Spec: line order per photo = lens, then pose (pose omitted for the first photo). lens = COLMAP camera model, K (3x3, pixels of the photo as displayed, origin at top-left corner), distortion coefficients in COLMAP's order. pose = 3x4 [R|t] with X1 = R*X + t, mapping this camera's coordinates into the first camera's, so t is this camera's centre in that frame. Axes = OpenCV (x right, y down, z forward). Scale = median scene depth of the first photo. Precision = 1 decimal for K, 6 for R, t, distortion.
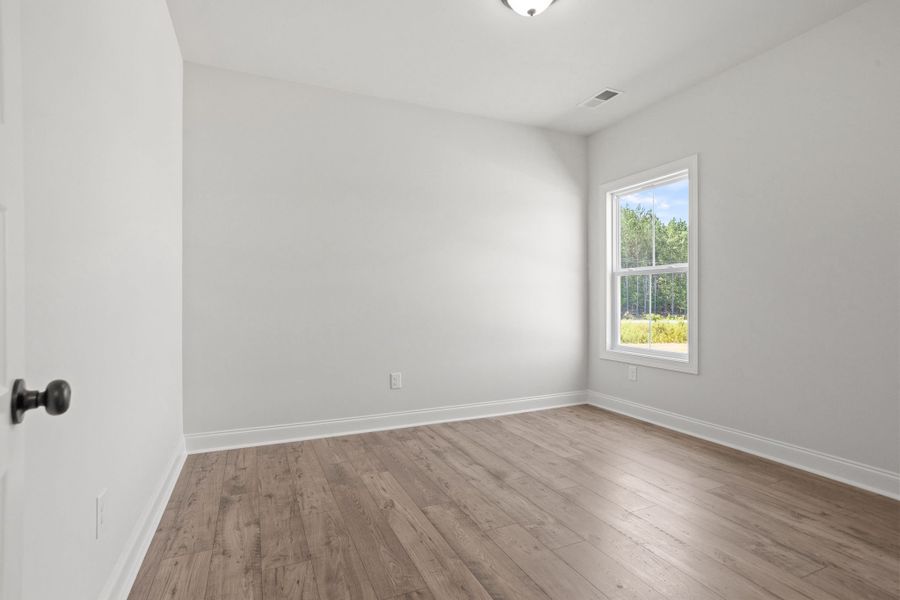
lens RADIAL K [[437.6, 0, 446.4], [0, 437.6, 302.5], [0, 0, 1]] dist [-0.002481, 0.001076]
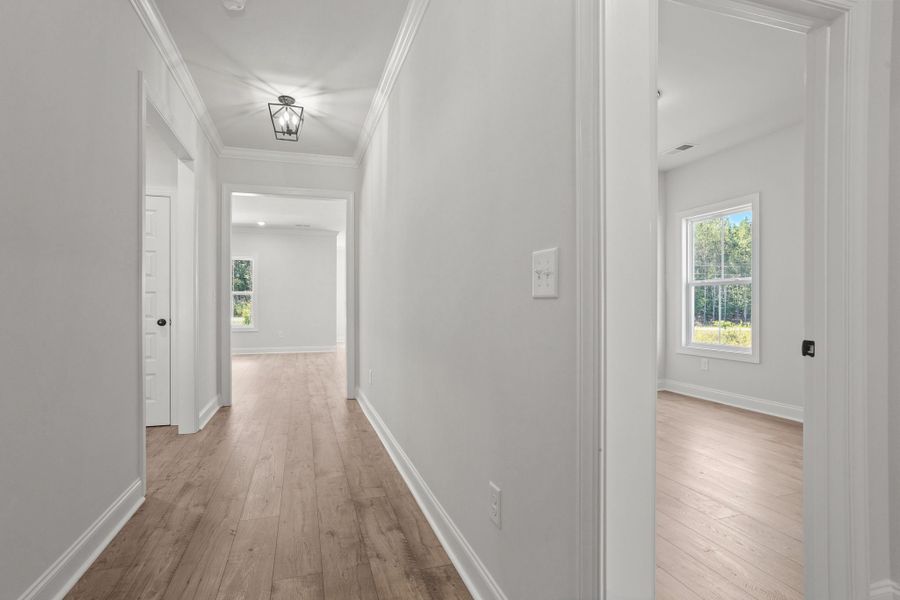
lens RADIAL K [[437.6, 0, 446.4], [0, 437.6, 302.5], [0, 0, 1]] dist [-0.002481, 0.001076]
pose [[0.992530, 0.003506, -0.121950, -0.203616], [-0.004872, 0.999929, -0.010909, 0.003815], [0.121903, 0.011422, 0.992476, -0.434065]]
